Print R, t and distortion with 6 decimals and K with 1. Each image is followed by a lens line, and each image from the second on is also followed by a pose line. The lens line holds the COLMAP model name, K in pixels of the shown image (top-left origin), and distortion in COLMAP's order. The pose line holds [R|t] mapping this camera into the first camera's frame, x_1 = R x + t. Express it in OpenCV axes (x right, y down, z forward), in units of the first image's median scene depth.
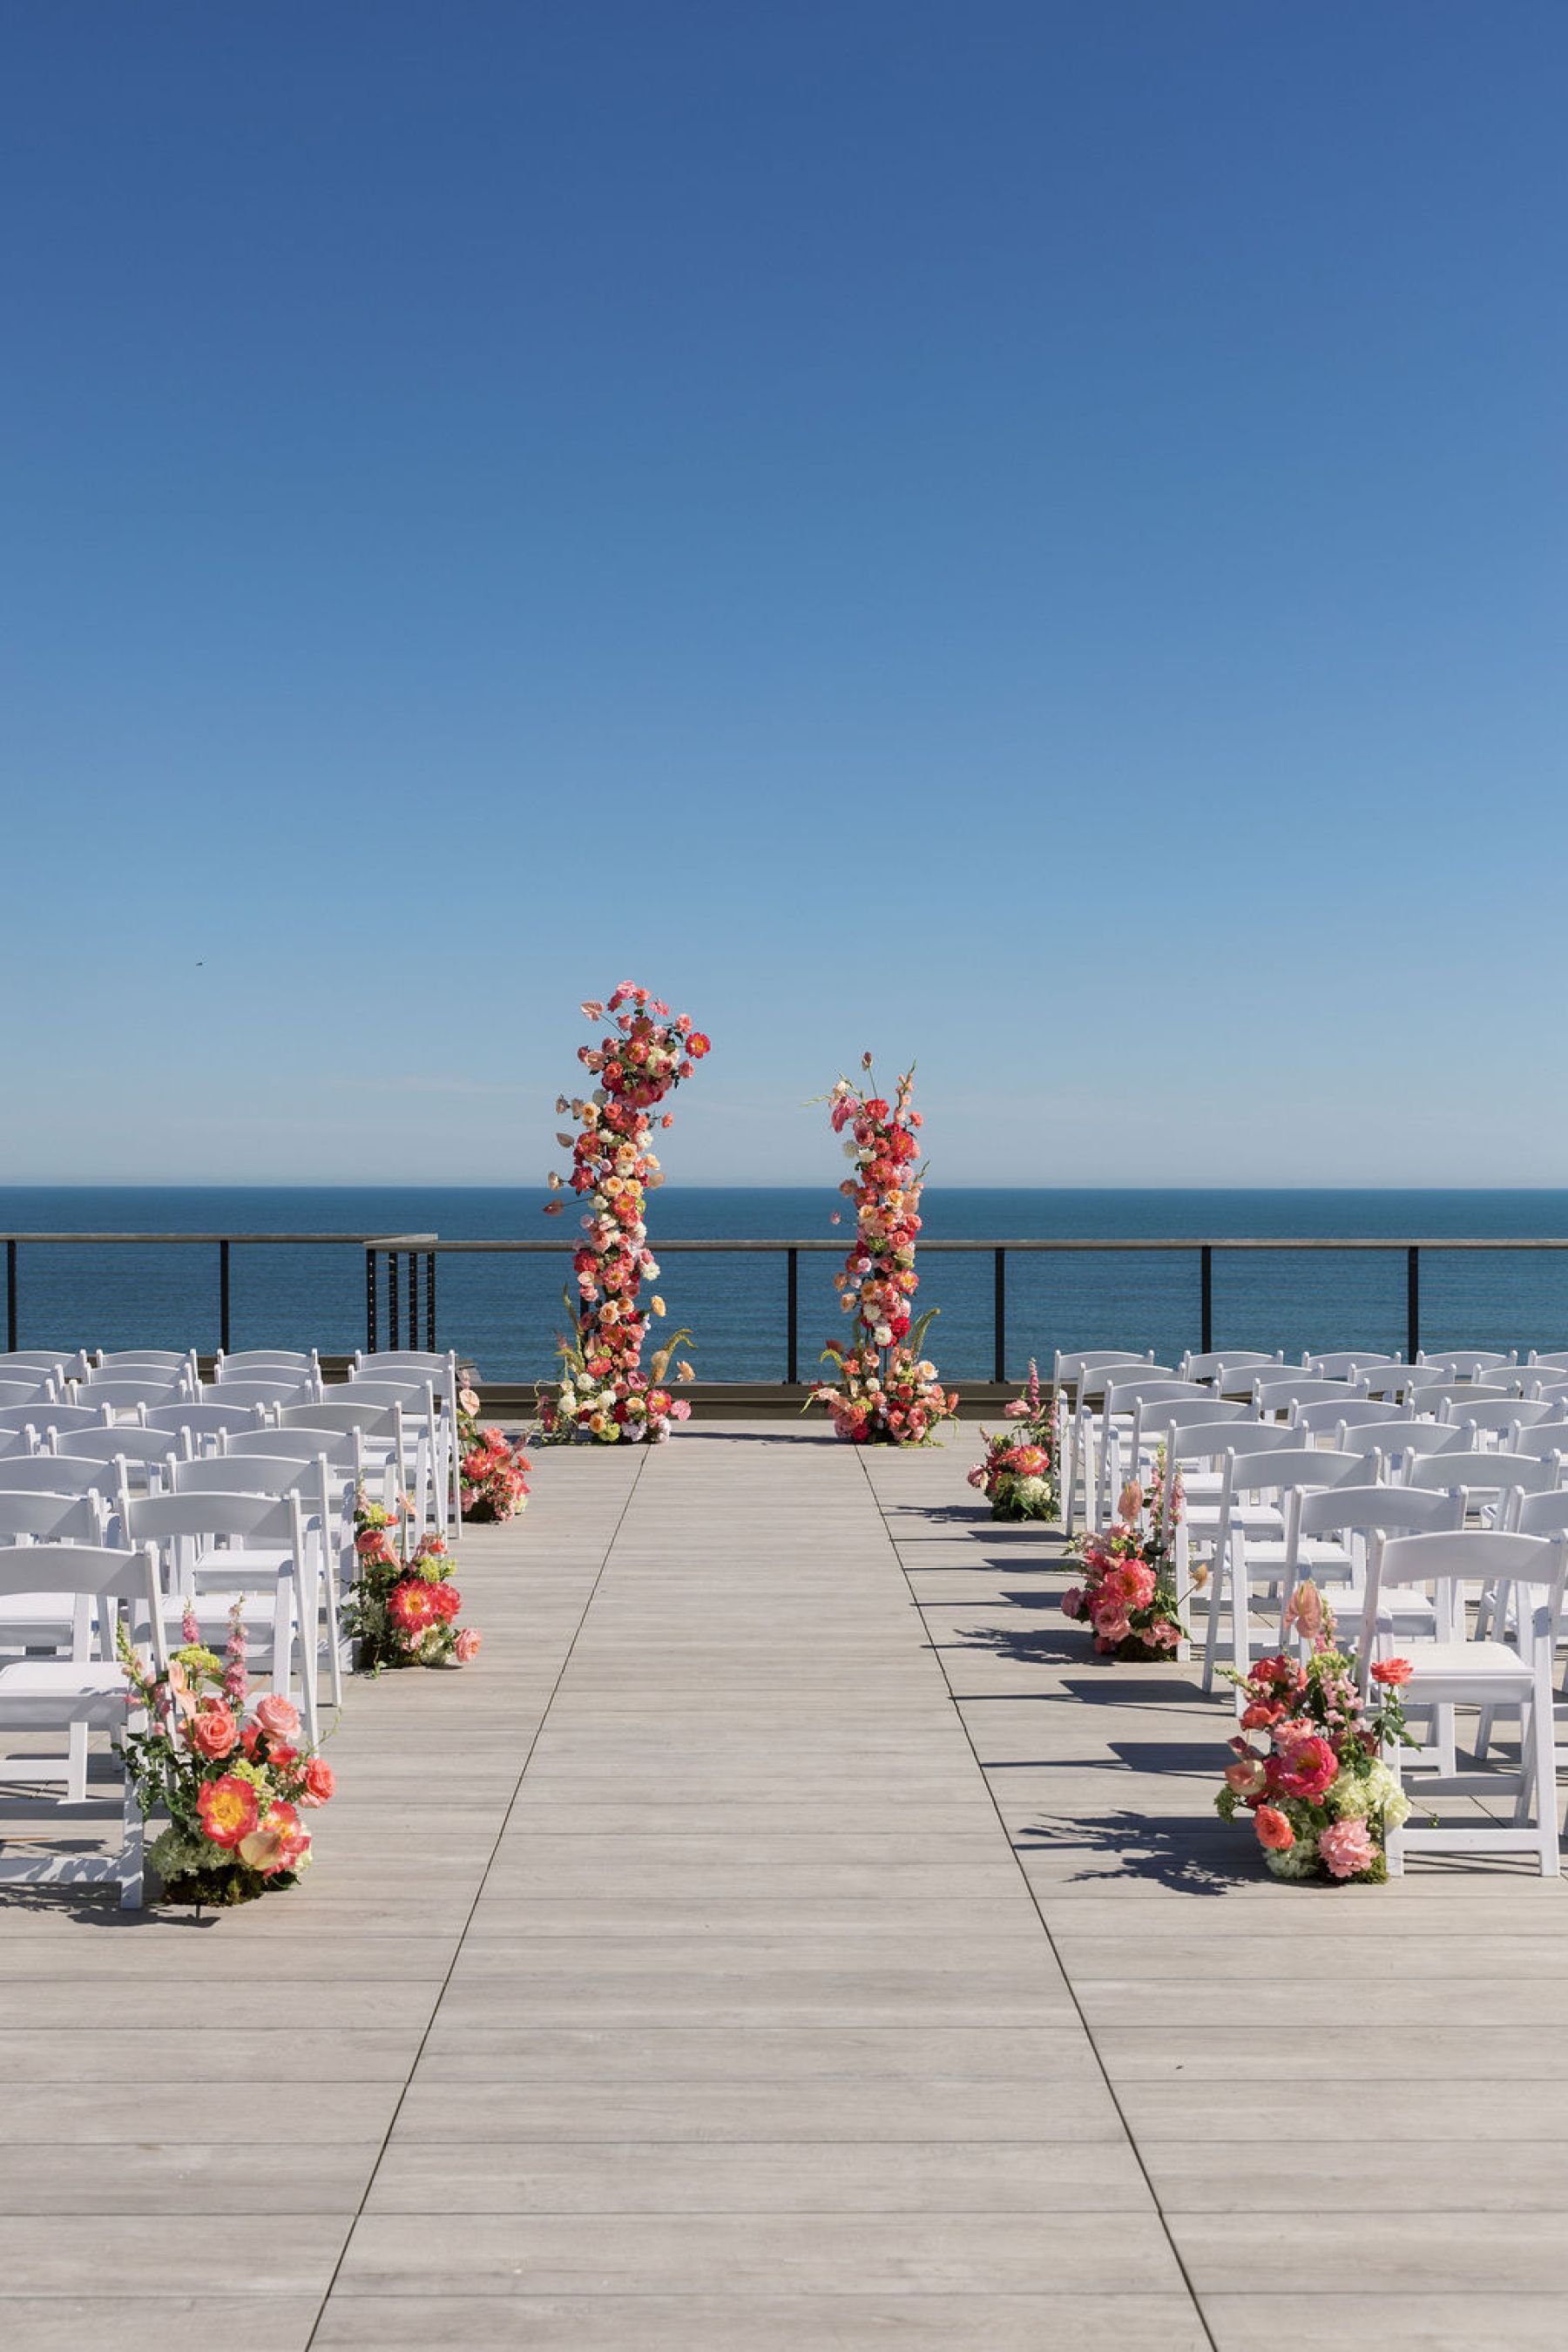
lens RADIAL K [[2319.8, 0, 784.0], [0, 2319.8, 1176.0], [0, 0, 1]] dist [0.004382, -0.001046]
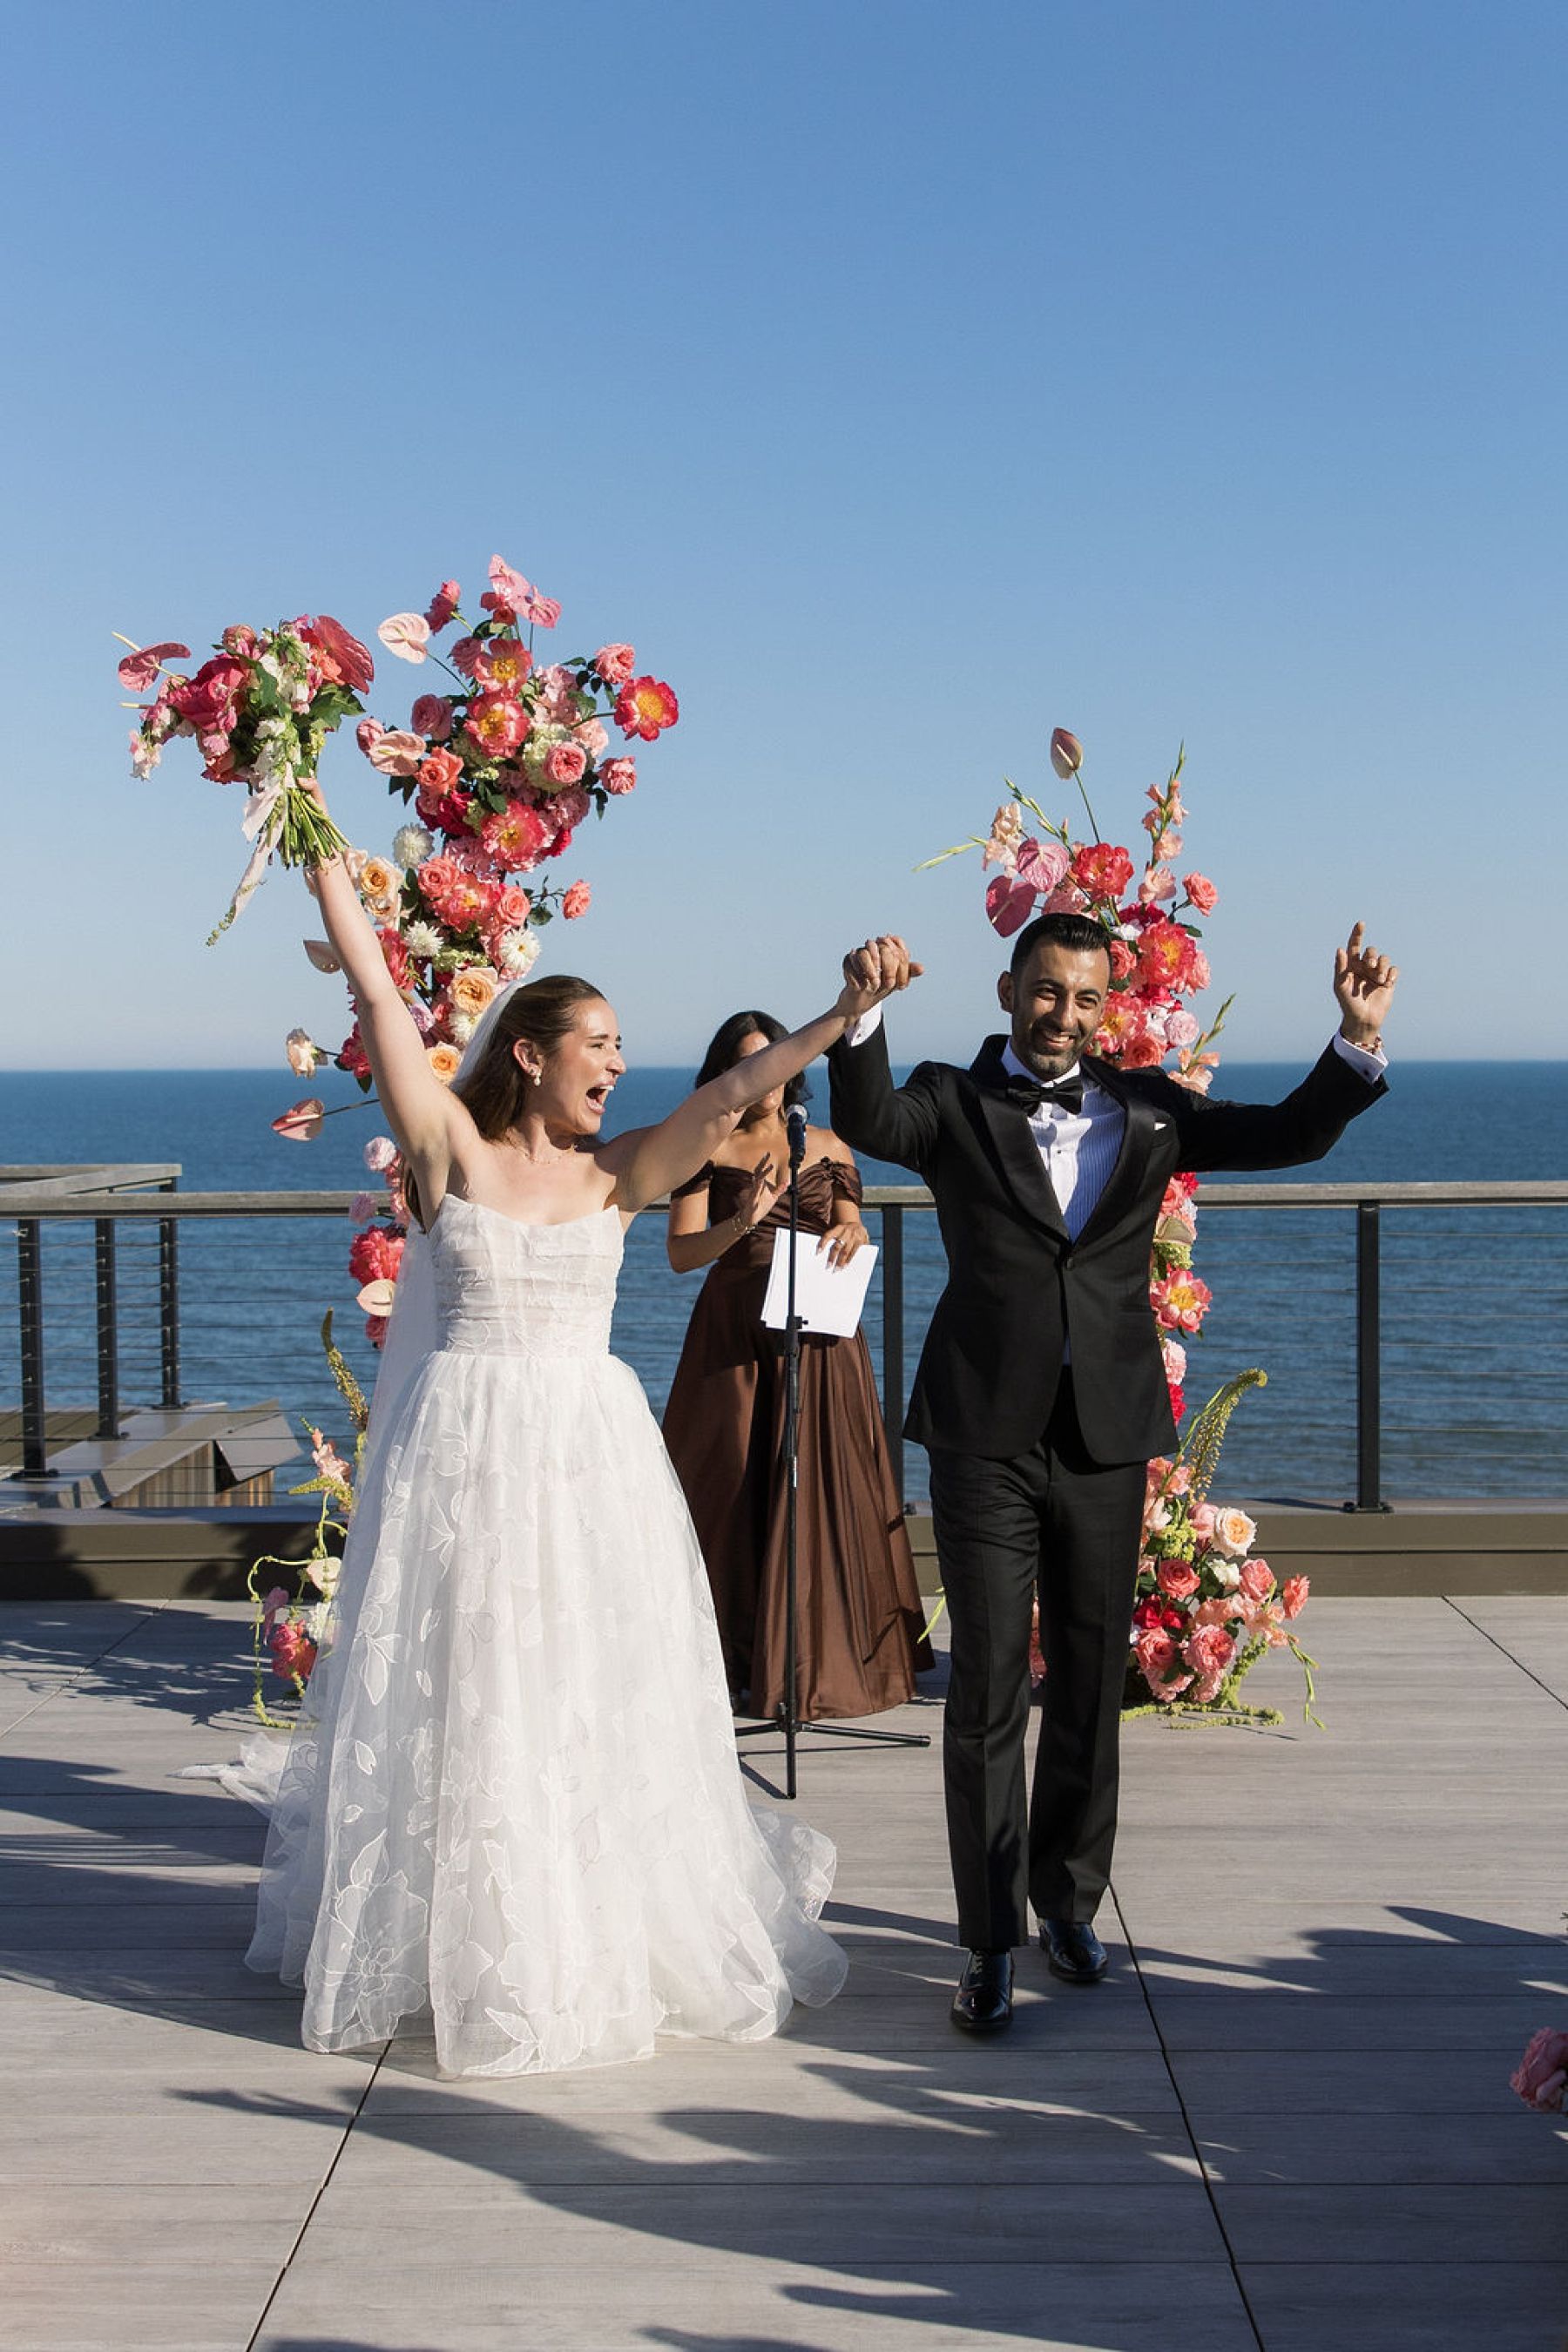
lens RADIAL K [[2319.8, 0, 784.0], [0, 2319.8, 1176.0], [0, 0, 1]] dist [0.004382, -0.001046]
pose [[0.999529, -0.005851, -0.030124, -0.002941], [0.007140, 0.999056, 0.042851, 0.006537], [0.029844, -0.043046, 0.998627, 0.599707]]
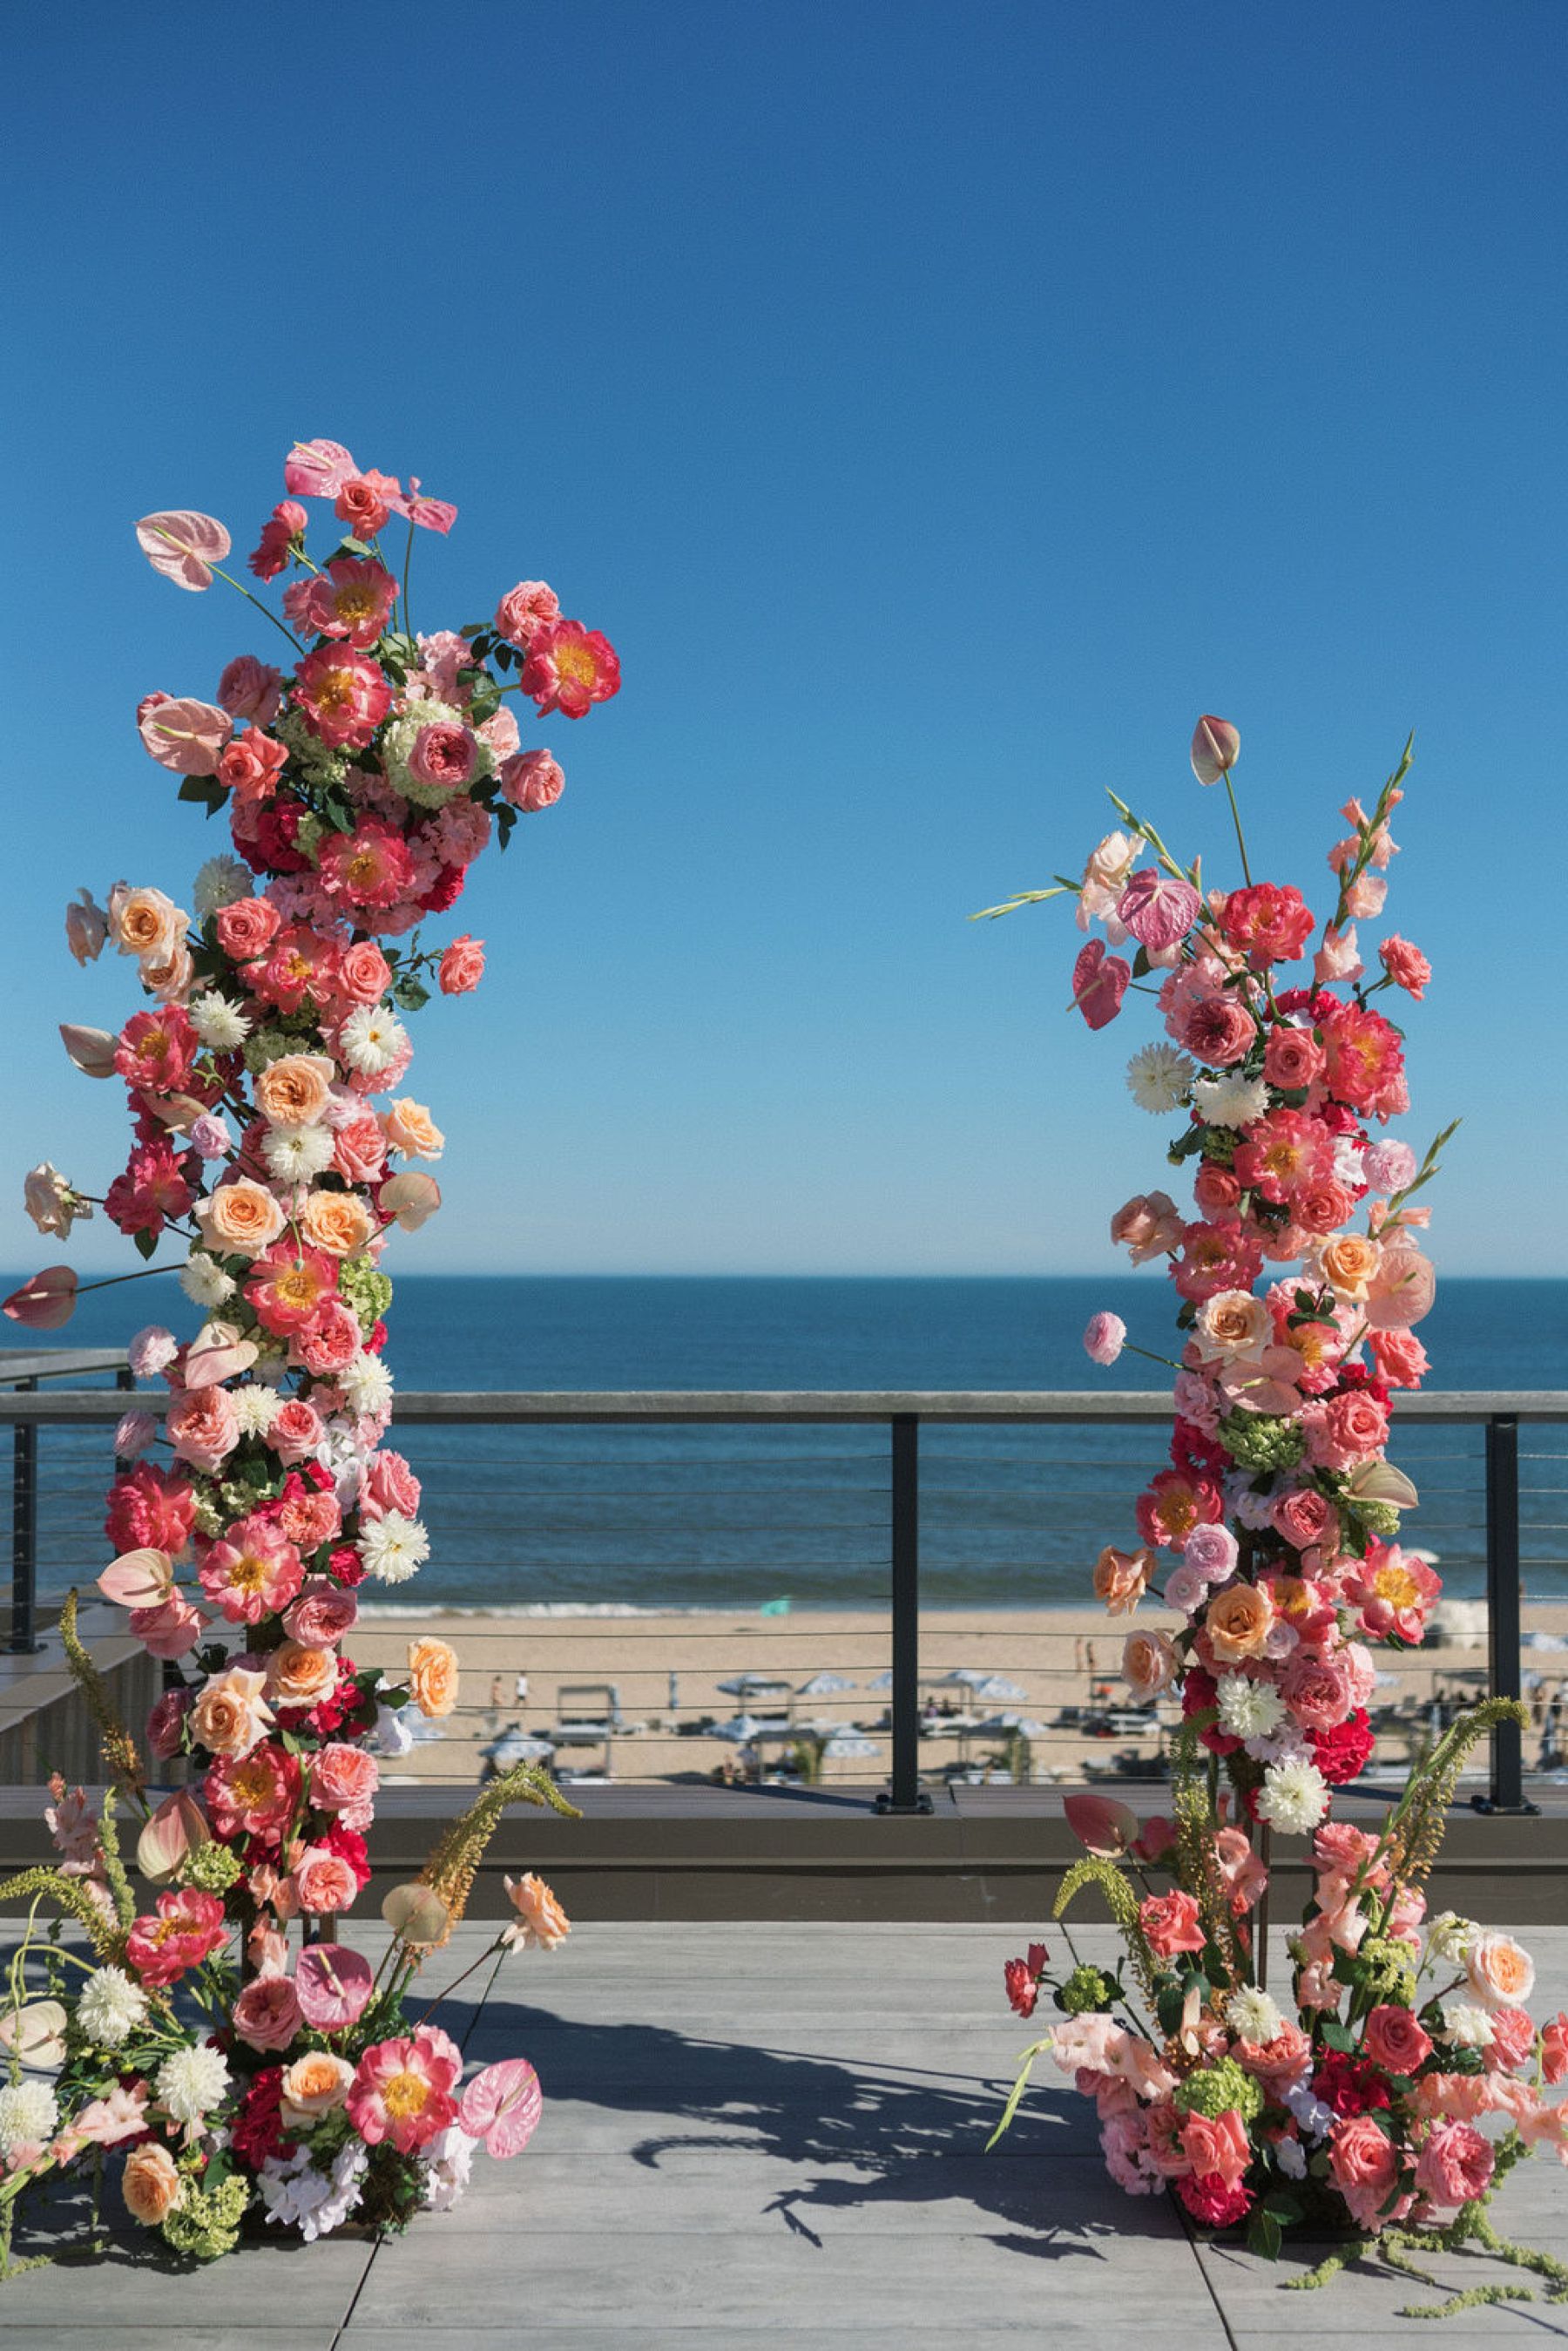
lens RADIAL K [[2318.4, 0, 784.0], [0, 2318.4, 1175.5], [0, 0, 1]] dist [0.004382, -0.001046]
pose [[0.999788, 0.000114, -0.020607, -0.008562], [-0.000920, 0.999236, -0.039081, 0.009854], [0.020587, 0.039092, 0.999024, 0.739796]]
